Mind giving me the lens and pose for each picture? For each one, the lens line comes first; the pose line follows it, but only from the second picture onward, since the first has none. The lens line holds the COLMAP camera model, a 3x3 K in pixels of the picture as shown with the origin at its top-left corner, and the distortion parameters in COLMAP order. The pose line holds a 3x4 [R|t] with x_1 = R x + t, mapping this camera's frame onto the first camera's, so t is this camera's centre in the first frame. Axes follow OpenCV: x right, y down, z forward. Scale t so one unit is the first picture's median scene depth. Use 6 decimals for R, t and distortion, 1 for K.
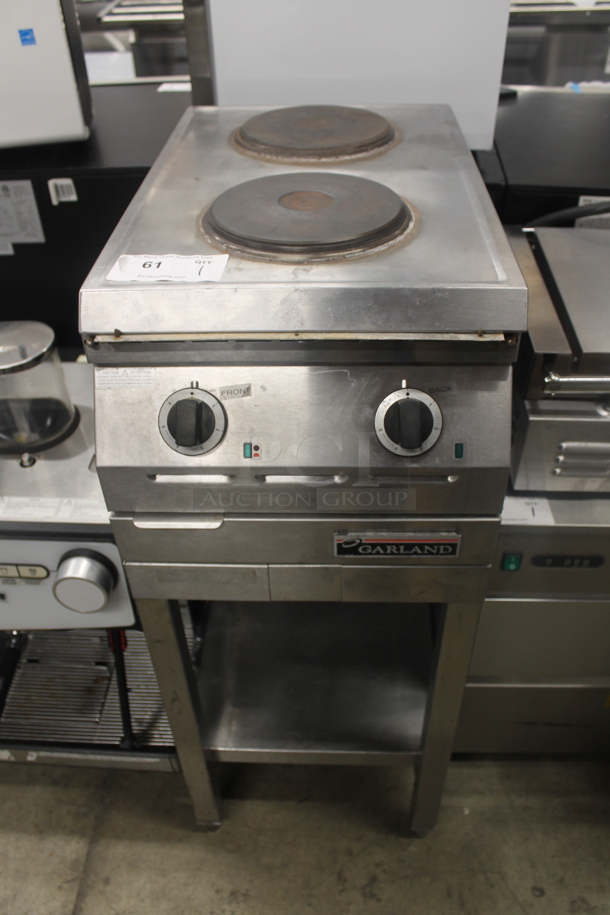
lens RADIAL K [[771.8, 0, 305.0], [0, 771.8, 457.5], [0, 0, 1]] dist [-0.163005, 0.128962]
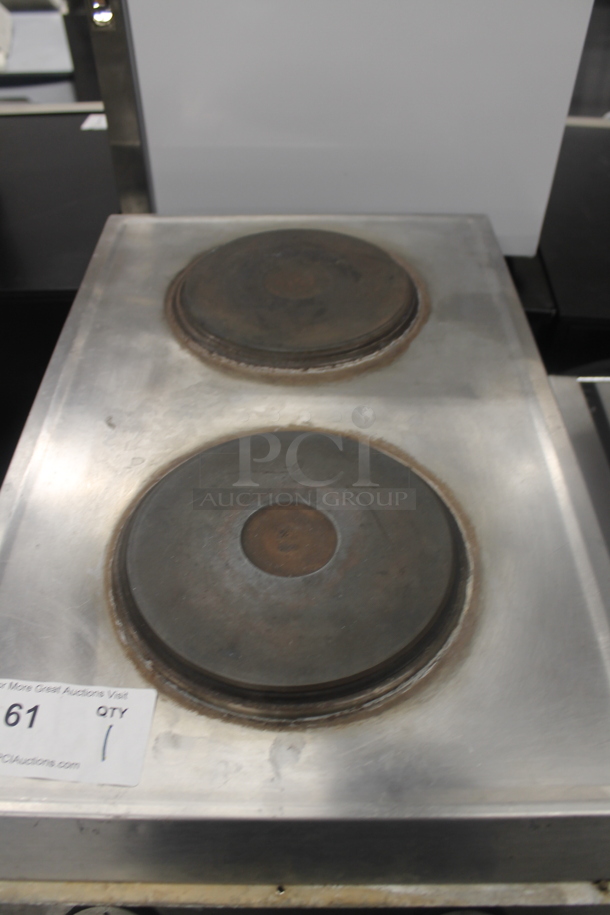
lens RADIAL K [[771.8, 0, 305.0], [0, 771.8, 457.5], [0, 0, 1]] dist [-0.163005, 0.128962]
pose [[0.999101, -0.010376, 0.041110, -0.006790], [0.006720, 0.996090, 0.088084, -0.309135], [-0.041864, -0.087728, 0.995264, 0.285696]]
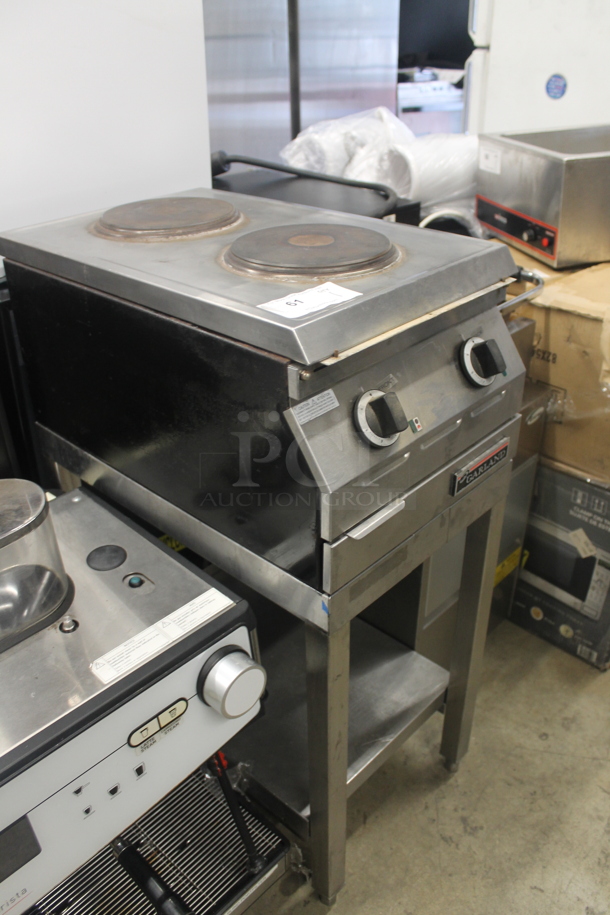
lens RADIAL K [[771.8, 0, 305.0], [0, 771.8, 457.5], [0, 0, 1]] dist [-0.163005, 0.128962]
pose [[0.655063, -0.371174, 0.658120, -0.636257], [0.482163, 0.875968, 0.014115, -0.040895], [-0.581731, 0.308075, 0.752781, 0.138586]]
